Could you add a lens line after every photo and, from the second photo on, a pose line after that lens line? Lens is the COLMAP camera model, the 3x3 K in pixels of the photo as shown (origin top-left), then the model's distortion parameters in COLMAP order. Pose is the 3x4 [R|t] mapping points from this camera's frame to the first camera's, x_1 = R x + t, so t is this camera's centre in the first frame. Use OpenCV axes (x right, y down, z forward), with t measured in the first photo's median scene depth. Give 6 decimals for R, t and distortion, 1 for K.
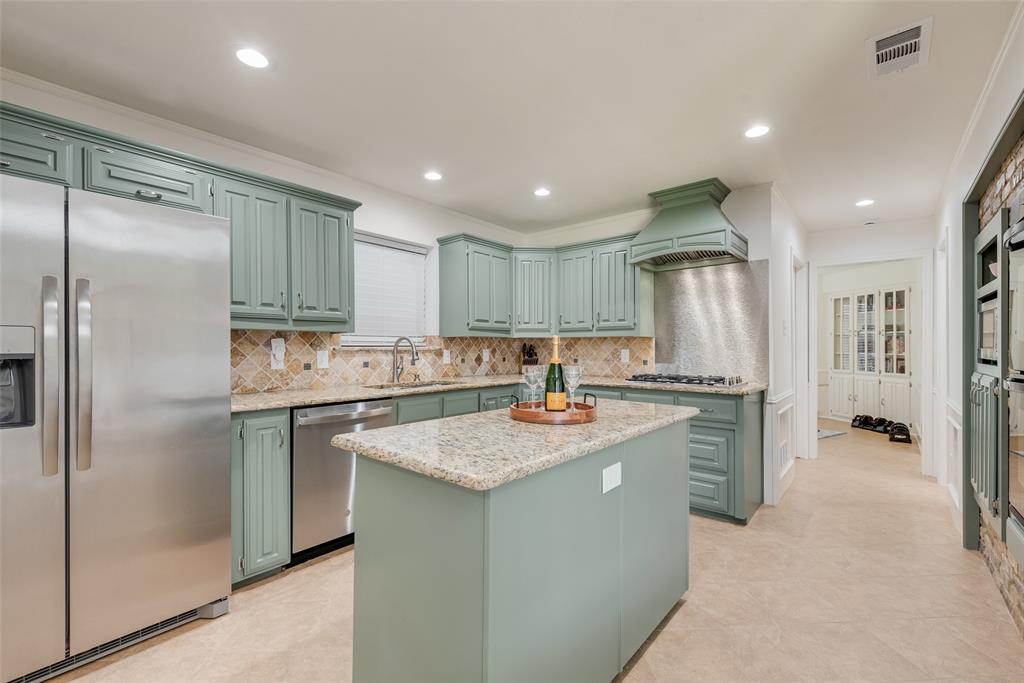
lens RADIAL K [[400.6, 0, 535.9], [0, 400.6, 346.3], [0, 0, 1]] dist [0.011710, -0.002619]
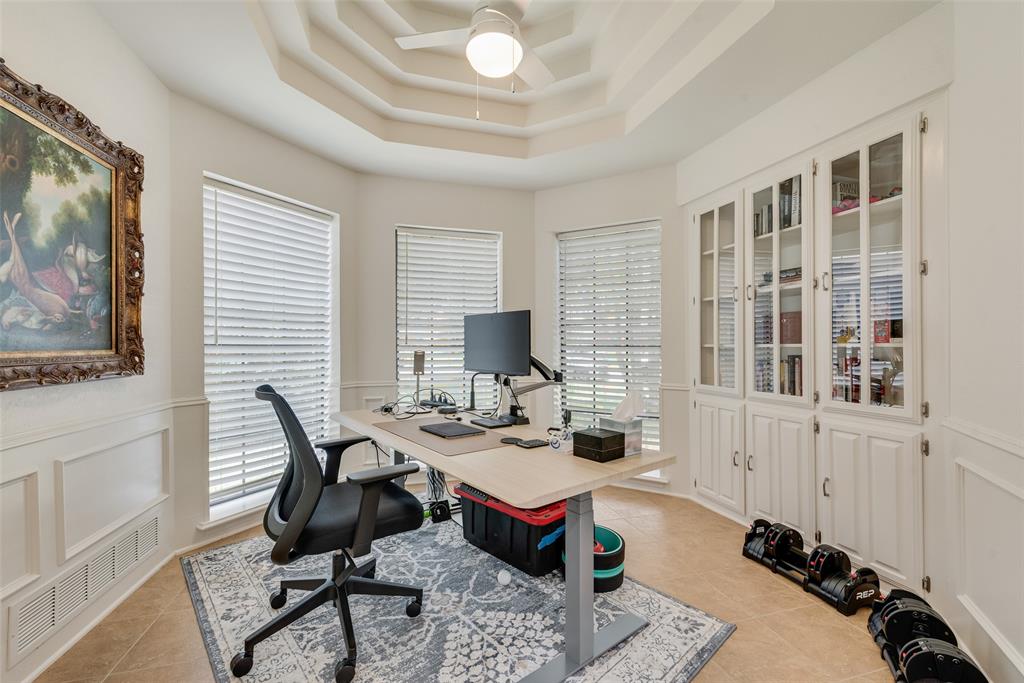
lens RADIAL K [[415.7, 0, 503.6], [0, 415.7, 346.5], [0, 0, 1]] dist [-0.000042, -0.000101]
pose [[0.982295, -0.003260, 0.187312, 1.232676], [0.002926, 0.999994, 0.002058, 0.042686], [-0.187318, -0.001474, 0.982298, 1.651982]]
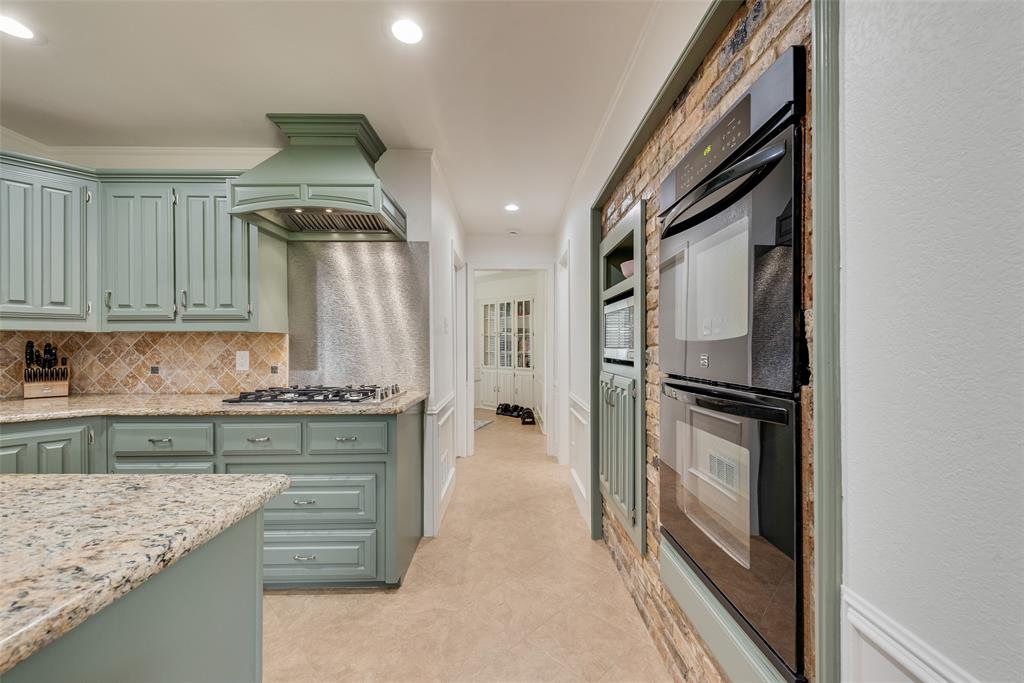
lens RADIAL K [[400.6, 0, 505.2], [0, 400.6, 344.0], [0, 0, 1]] dist [0.011710, -0.002619]
pose [[0.767913, 0.001135, 0.640553, 0.140882], [0.001478, 0.999993, -0.003545, -0.001261], [-0.640552, 0.003669, 0.767906, 0.219306]]
